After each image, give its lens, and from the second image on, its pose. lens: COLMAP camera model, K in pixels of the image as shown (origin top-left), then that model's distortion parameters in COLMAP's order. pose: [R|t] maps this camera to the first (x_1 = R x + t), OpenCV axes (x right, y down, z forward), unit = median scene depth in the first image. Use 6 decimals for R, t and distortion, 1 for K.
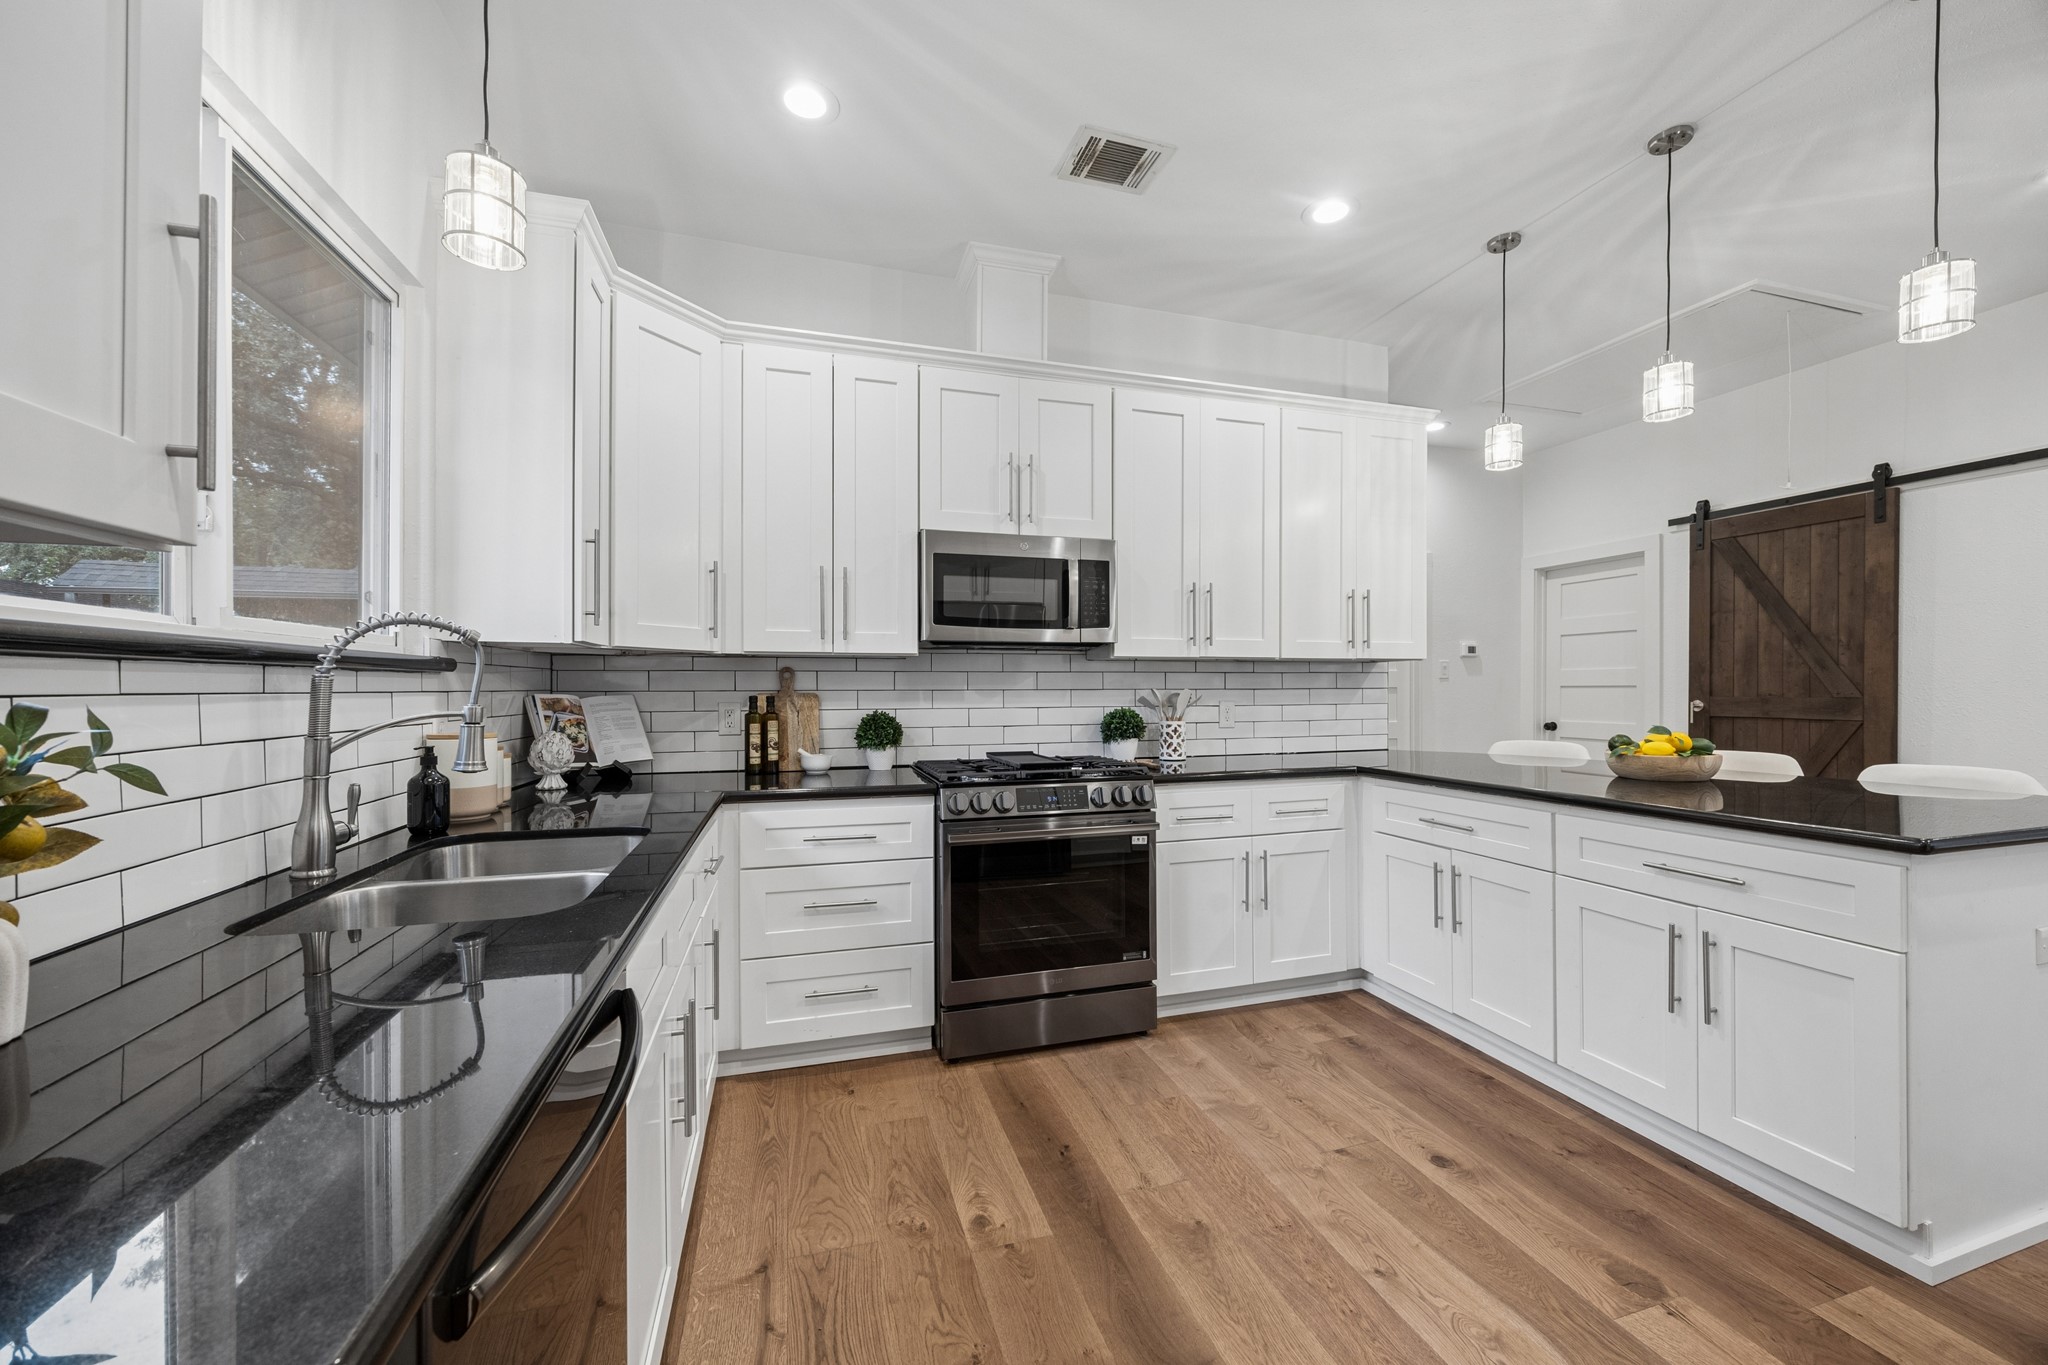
lens RADIAL K [[805.2, 0, 1038.2], [0, 805.2, 688.9], [0, 0, 1]] dist [-0.000026, -0.000031]
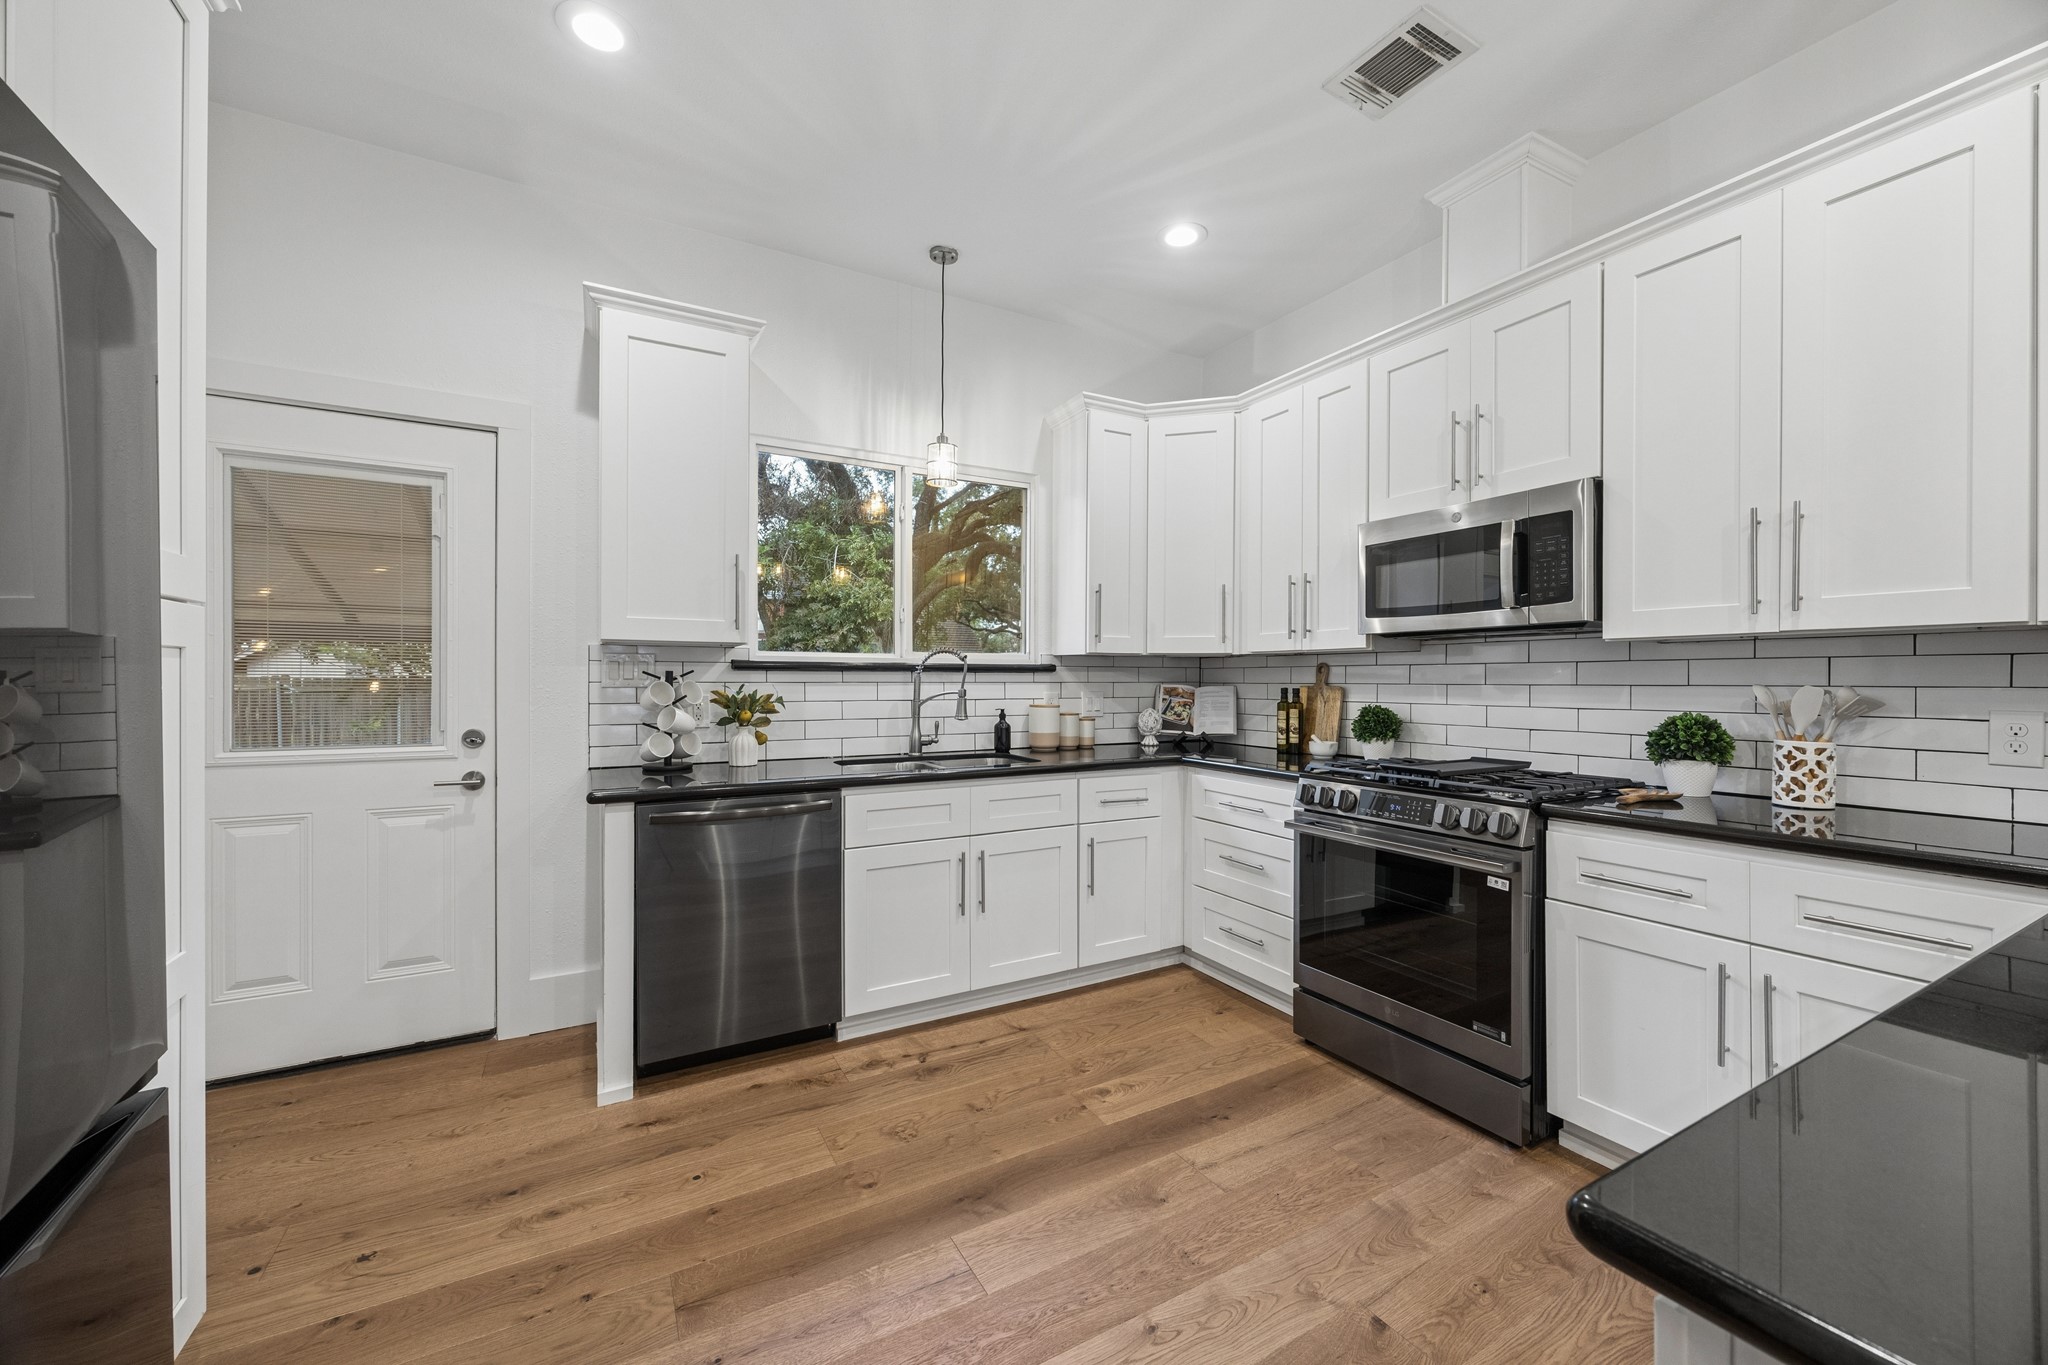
lens RADIAL K [[788.3, 0, 1028.5], [0, 788.3, 674.7], [0, 0, 1]] dist [-0.001765, -0.000034]
pose [[0.198995, -0.003439, -0.979995, 0.774909], [-0.003368, 0.999986, -0.004193, -0.005137], [0.979995, 0.004135, 0.198980, 0.418503]]
